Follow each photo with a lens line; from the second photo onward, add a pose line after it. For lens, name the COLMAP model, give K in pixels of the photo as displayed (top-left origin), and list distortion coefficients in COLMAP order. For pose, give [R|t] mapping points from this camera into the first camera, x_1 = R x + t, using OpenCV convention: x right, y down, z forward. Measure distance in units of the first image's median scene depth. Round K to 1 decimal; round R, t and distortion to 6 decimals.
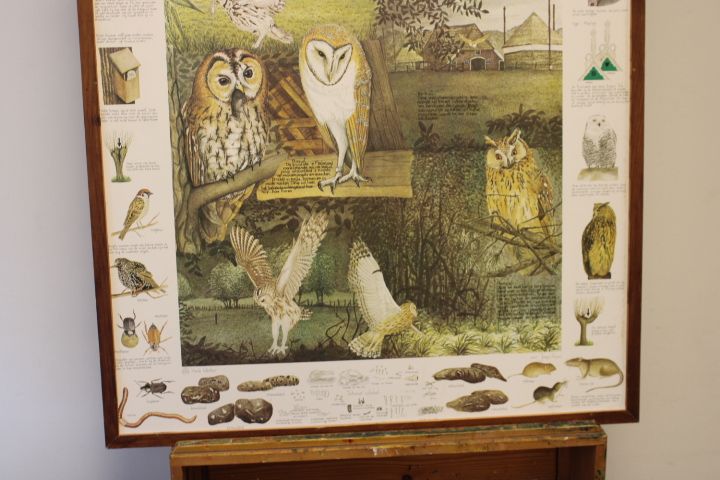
lens RADIAL K [[940.5, 0, 359.2], [0, 940.5, 240.8], [0, 0, 1]] dist [-0.056254, 0.000000]
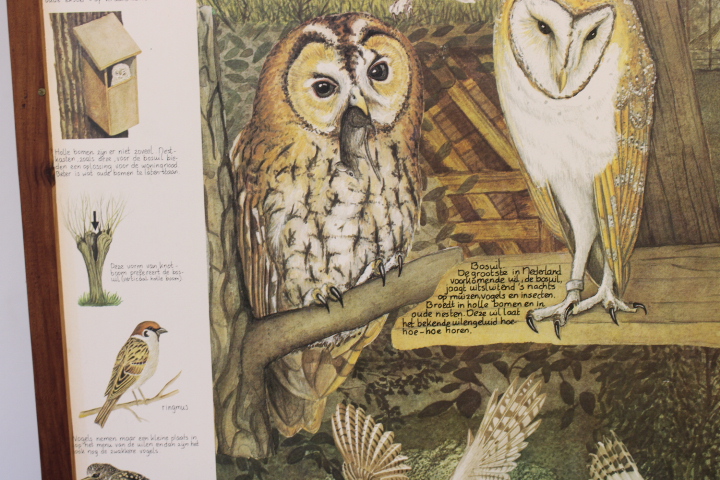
lens RADIAL K [[940.5, 0, 359.6], [0, 940.5, 240.2], [0, 0, 1]] dist [-0.056254, 0.000000]
pose [[0.996547, 0.017795, -0.081106, -0.088333], [-0.016743, 0.999767, 0.013630, -0.102275], [0.081330, -0.012225, 0.996612, 0.544876]]
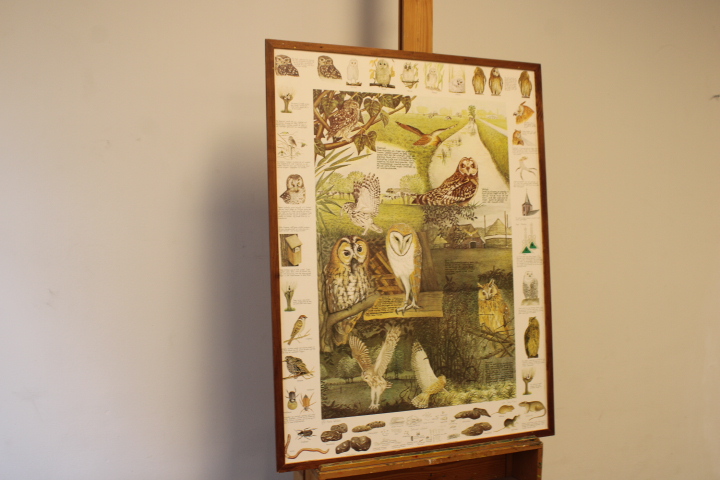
lens RADIAL K [[705.7, 0, 356.6], [0, 705.7, 239.2], [0, 0, 1]] dist [-0.126631, 0.000000]
pose [[0.960179, 0.009313, 0.279229, -0.493238], [0.040710, 0.984113, -0.172812, 0.035129], [-0.276402, 0.177298, 0.944546, -0.273434]]
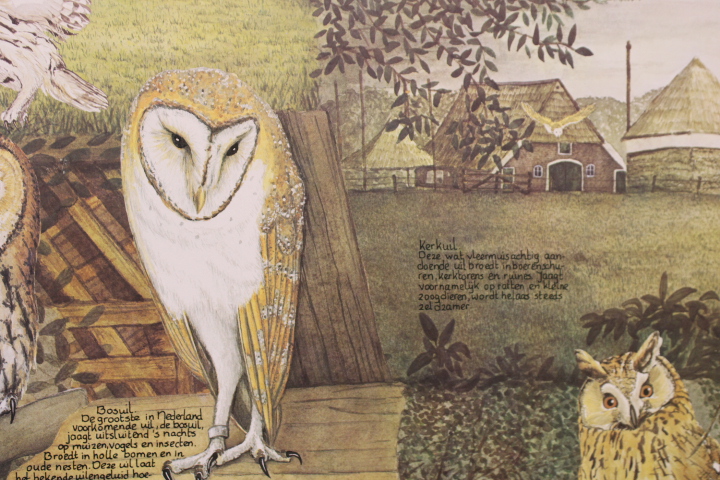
lens RADIAL K [[940.5, 0, 355.1], [0, 940.5, 245.3], [0, 0, 1]] dist [-0.056254, 0.000000]
pose [[0.998121, 0.022293, 0.057079, 0.011930], [-0.016364, 0.994617, -0.102316, -0.114868], [-0.059053, 0.101189, 0.993113, 0.599710]]
